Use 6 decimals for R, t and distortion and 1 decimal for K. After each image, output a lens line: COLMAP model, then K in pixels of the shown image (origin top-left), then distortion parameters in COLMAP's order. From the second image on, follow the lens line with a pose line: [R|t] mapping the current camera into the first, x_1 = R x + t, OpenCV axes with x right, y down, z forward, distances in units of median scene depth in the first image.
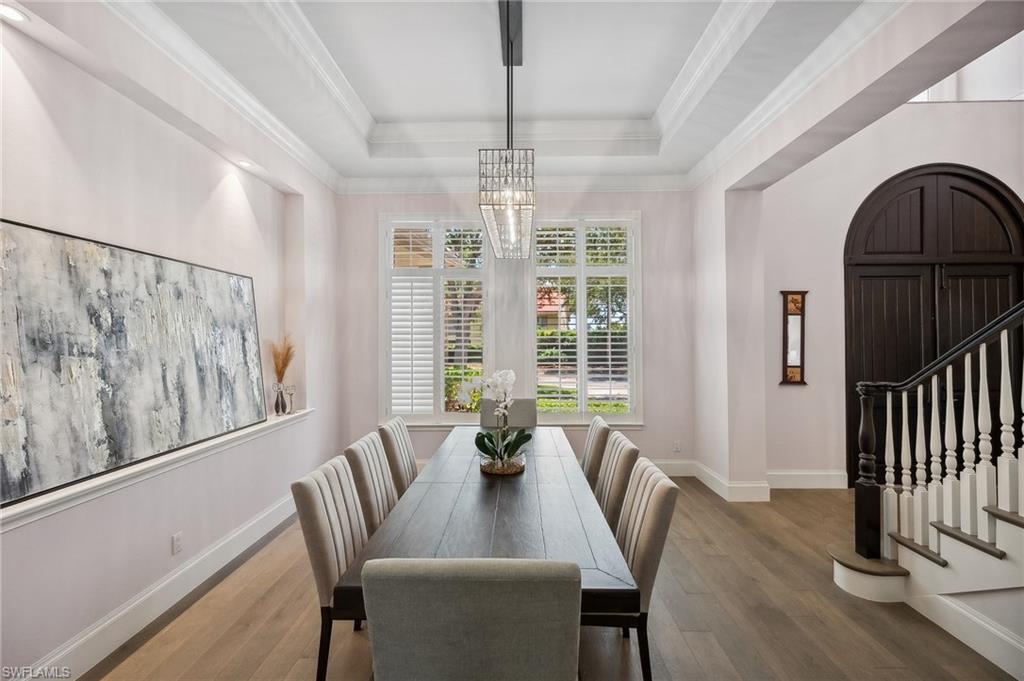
lens RADIAL K [[407.3, 0, 517.2], [0, 407.3, 338.9], [0, 0, 1]] dist [-0.002689, 0.000218]
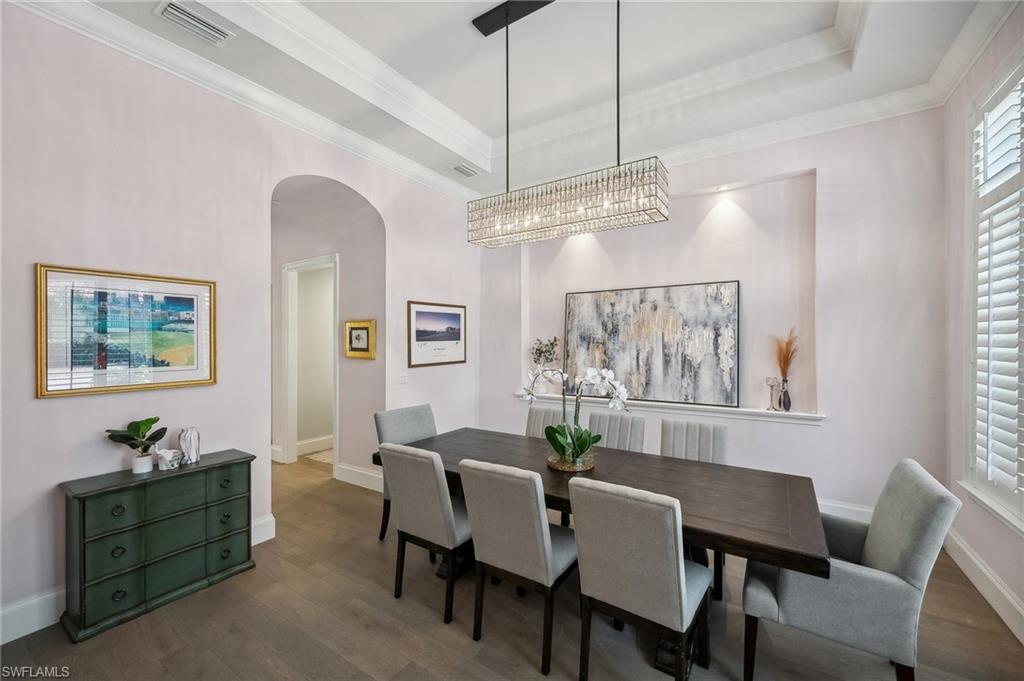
lens RADIAL K [[407.3, 0, 511.2], [0, 407.3, 341.3], [0, 0, 1]] dist [-0.002689, 0.000218]
pose [[-0.530340, 0.009842, -0.847728, 0.734269], [0.010653, 0.999931, 0.004945, 0.008402], [0.847718, -0.006408, -0.530408, 1.183082]]
